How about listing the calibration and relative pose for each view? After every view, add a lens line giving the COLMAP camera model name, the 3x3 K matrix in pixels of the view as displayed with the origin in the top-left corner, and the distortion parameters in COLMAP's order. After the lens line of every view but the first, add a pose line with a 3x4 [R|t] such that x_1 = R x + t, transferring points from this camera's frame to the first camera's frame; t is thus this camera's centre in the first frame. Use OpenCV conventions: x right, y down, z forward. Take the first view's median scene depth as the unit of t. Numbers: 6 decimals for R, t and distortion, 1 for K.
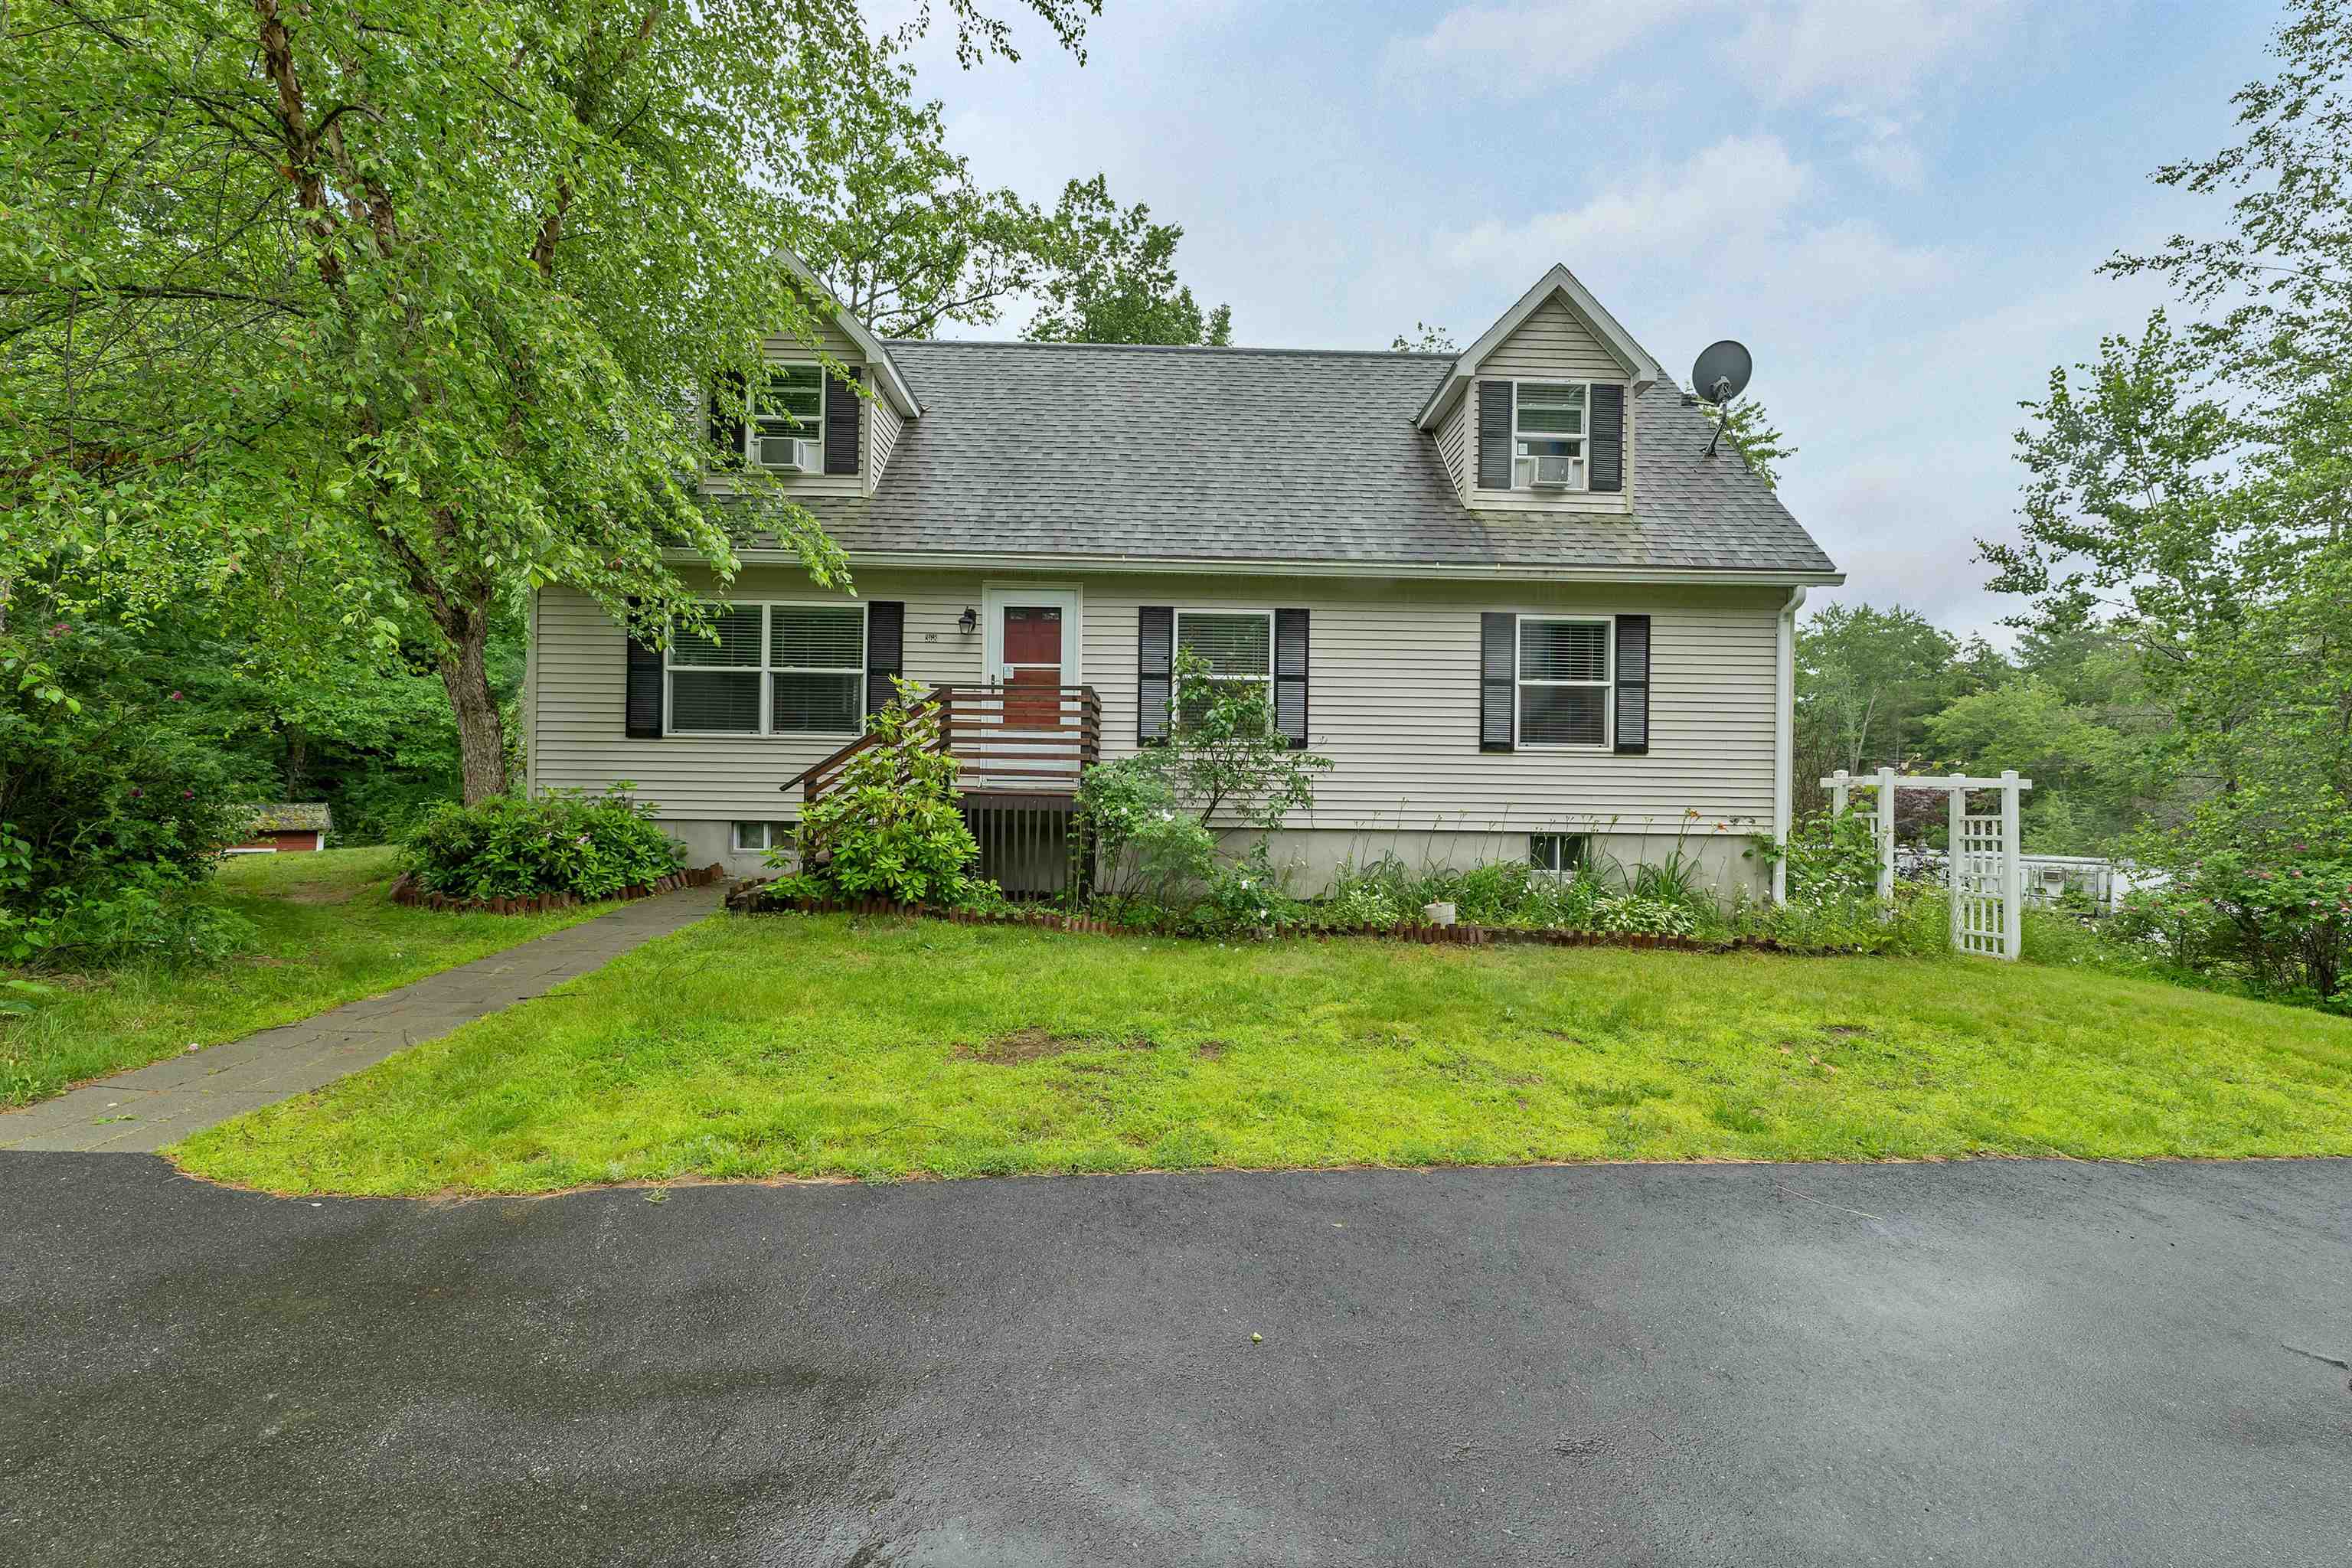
lens RADIAL K [[962.9, 0, 1176.1], [0, 962.9, 781.4], [0, 0, 1]] dist [0.002467, -0.000180]
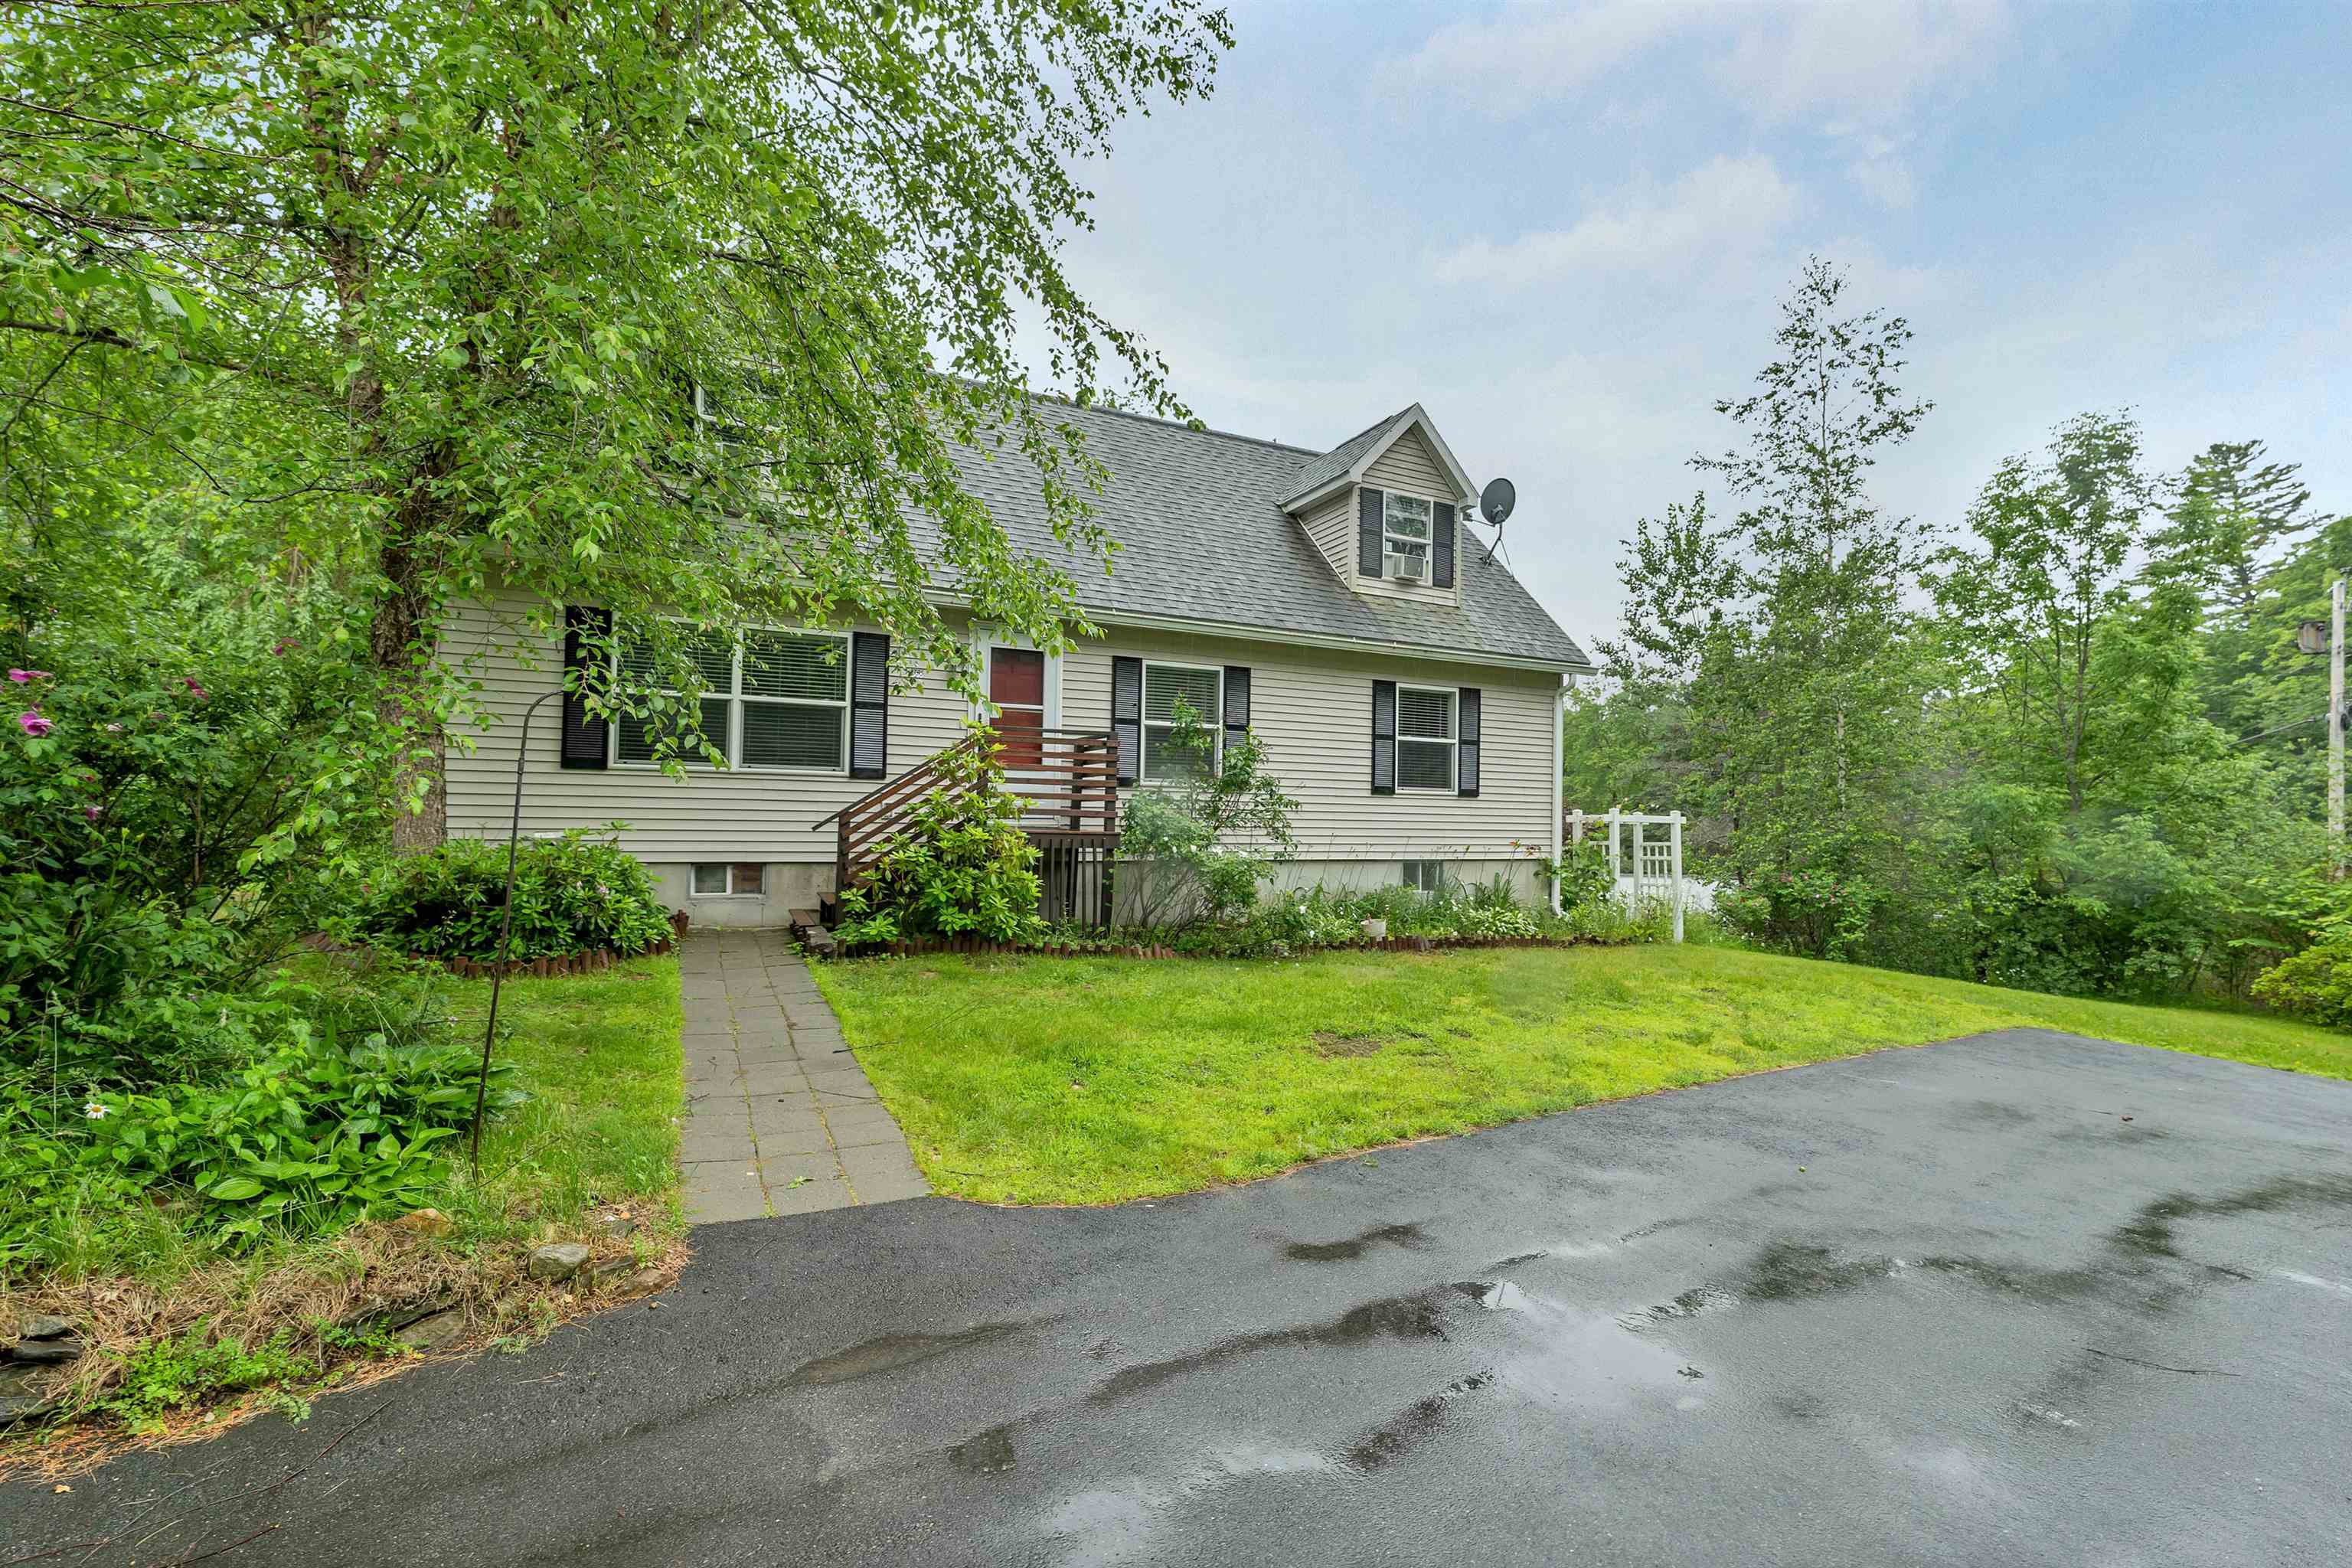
lens RADIAL K [[999.3, 0, 1175.5], [0, 999.3, 792.6], [0, 0, 1]] dist [0.000571, 0.000101]
pose [[0.907865, 0.010606, 0.419128, -0.434162], [-0.005659, 0.999899, -0.013044, -0.014661], [-0.419224, 0.009470, 0.907833, -0.037769]]
